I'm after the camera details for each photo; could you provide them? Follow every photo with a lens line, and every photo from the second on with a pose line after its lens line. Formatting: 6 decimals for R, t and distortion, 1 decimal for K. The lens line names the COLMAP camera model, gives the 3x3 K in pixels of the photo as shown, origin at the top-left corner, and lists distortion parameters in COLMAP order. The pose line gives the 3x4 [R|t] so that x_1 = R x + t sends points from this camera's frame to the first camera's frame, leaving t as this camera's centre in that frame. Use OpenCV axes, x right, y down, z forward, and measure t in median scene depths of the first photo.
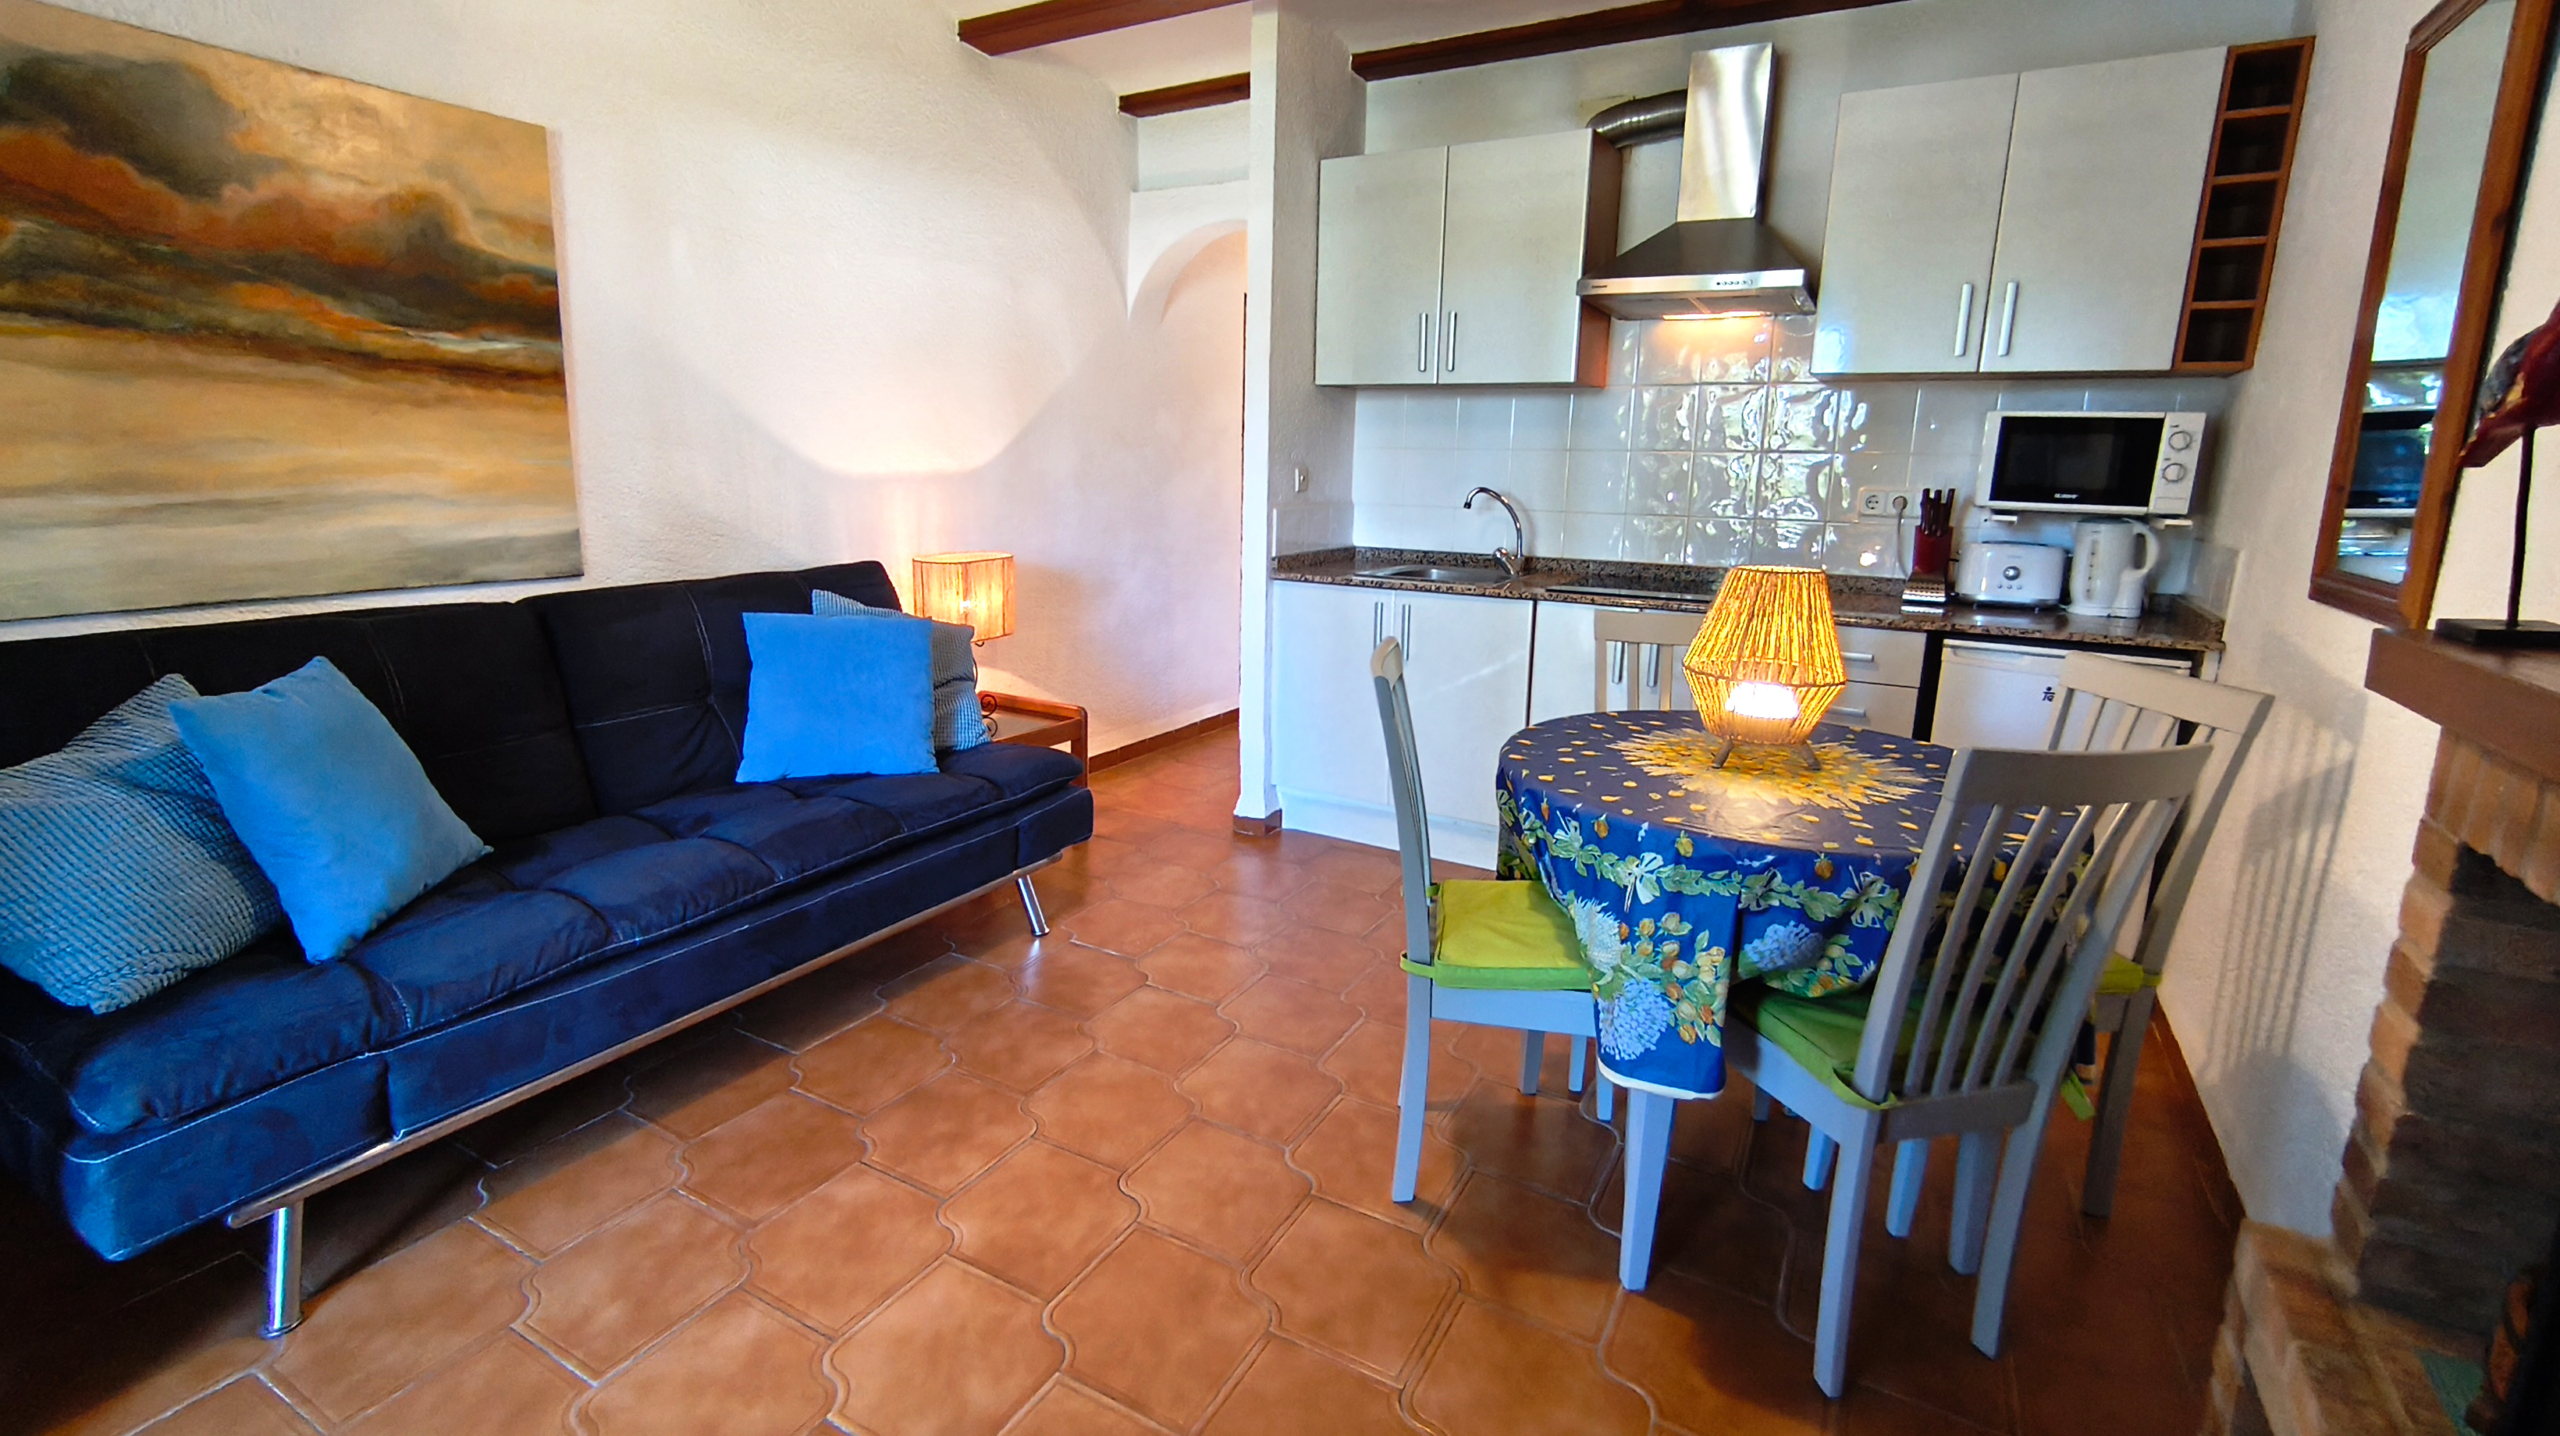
lens RADIAL K [[1128.4, 0, 1275.5], [0, 1128.4, 686.4], [0, 0, 1]] dist [0.004000, 0.000444]
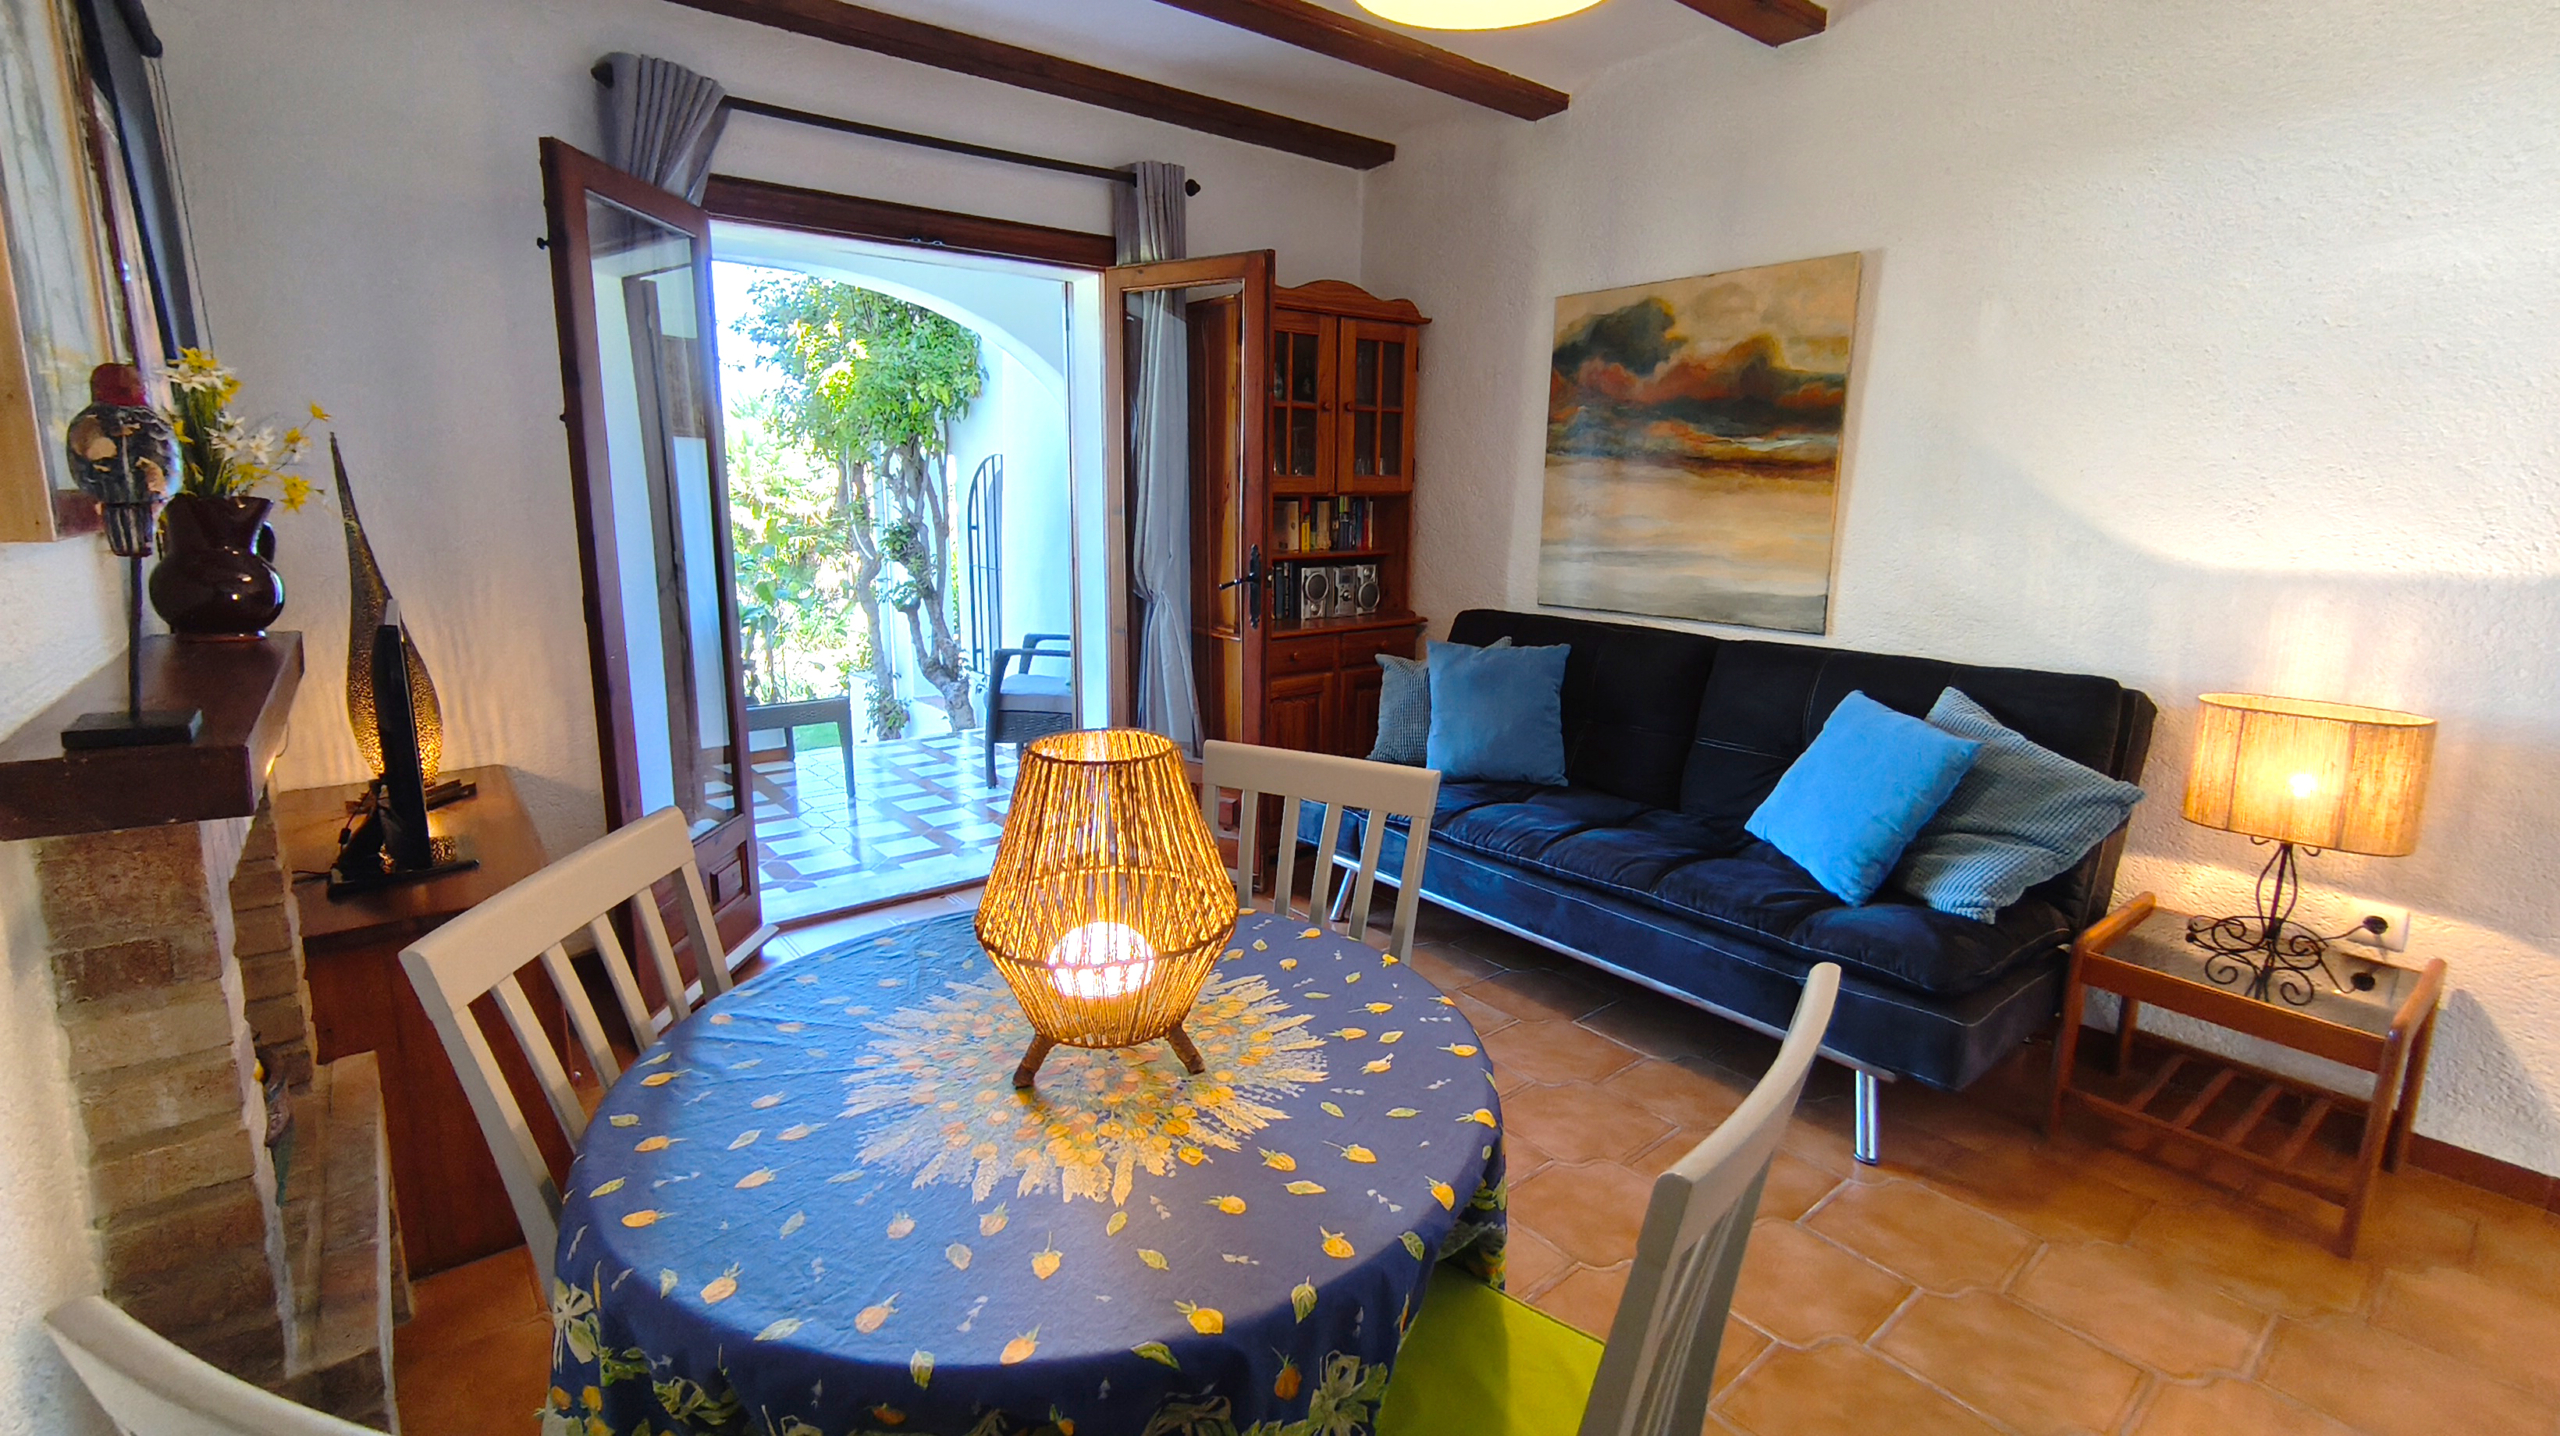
lens RADIAL K [[1128.4, 0, 1270.3], [0, 1128.4, 697.1], [0, 0, 1]] dist [0.004000, 0.000444]
pose [[-0.365741, 0.156097, -0.917533, 0.724934], [-0.200728, 0.949405, 0.241533, -0.224097], [0.908813, 0.272513, -0.315904, 0.962329]]
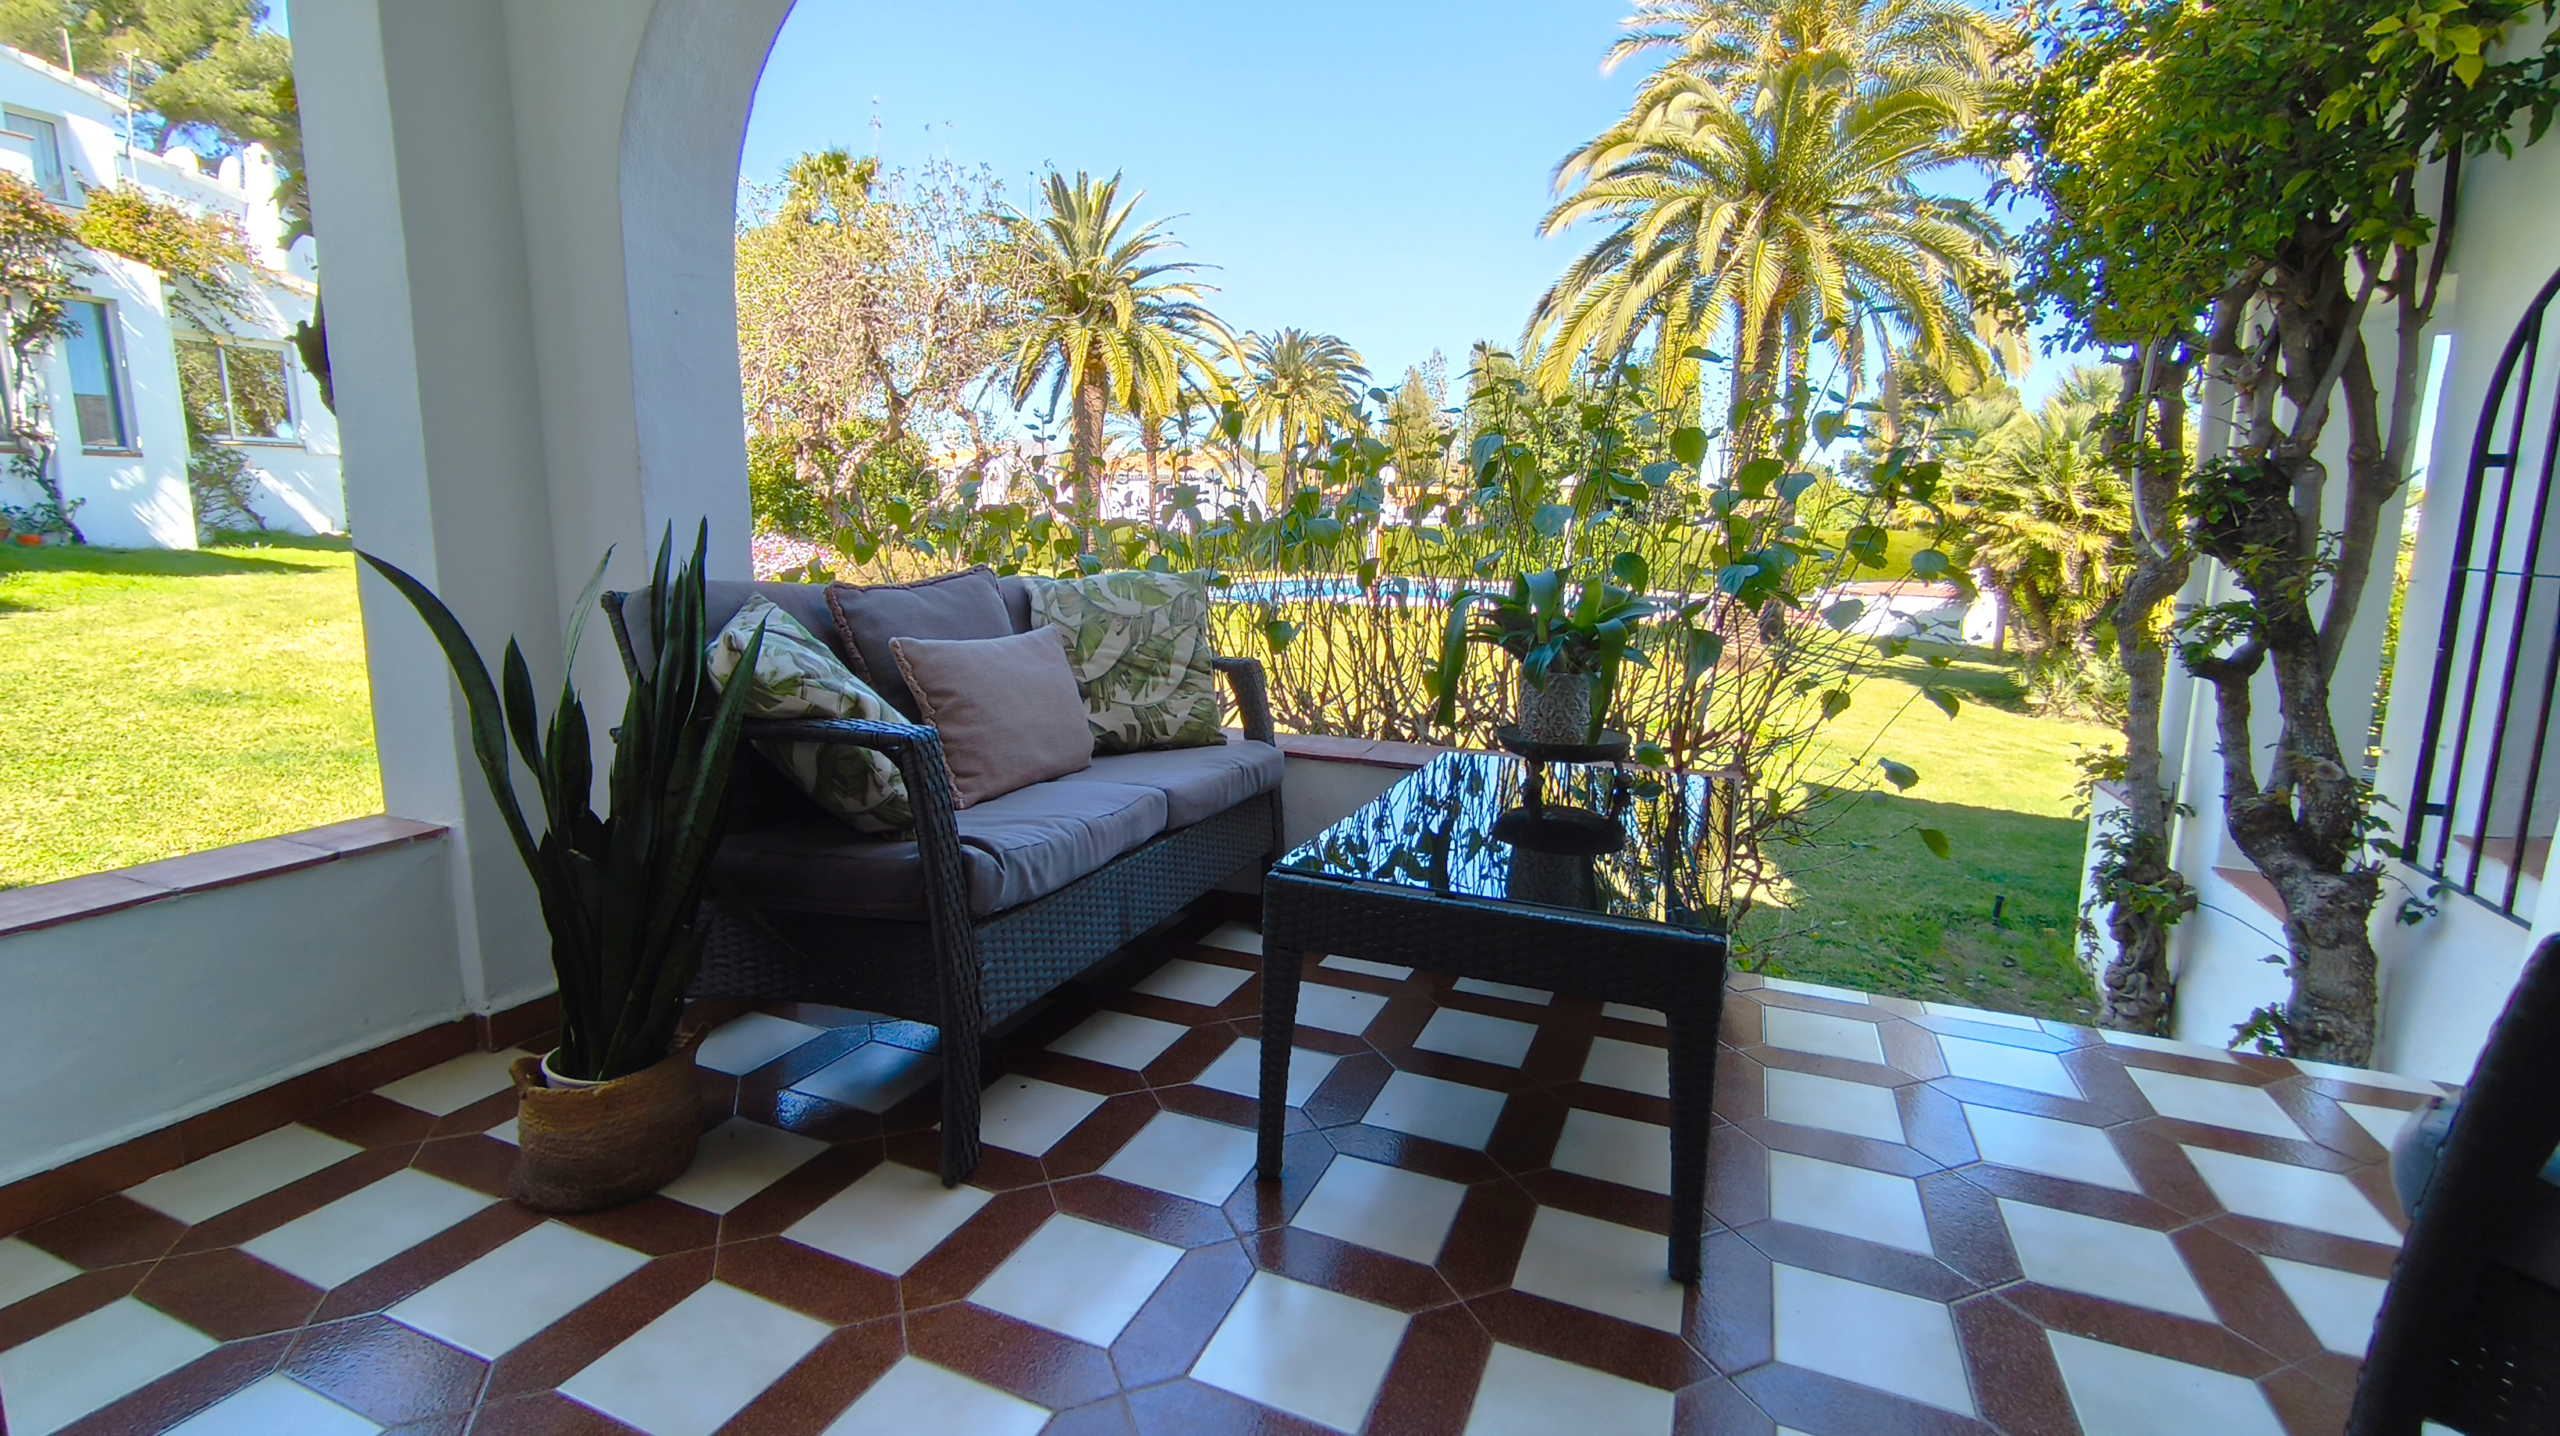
lens RADIAL K [[1128.4, 0, 1274.9], [0, 1128.4, 682.2], [0, 0, 1]] dist [0.004000, 0.000444]
pose [[-0.991633, -0.008328, -0.128823, -0.561216], [-0.052410, 0.937943, 0.342805, 0.122030], [0.117974, 0.346688, -0.930532, 0.087633]]
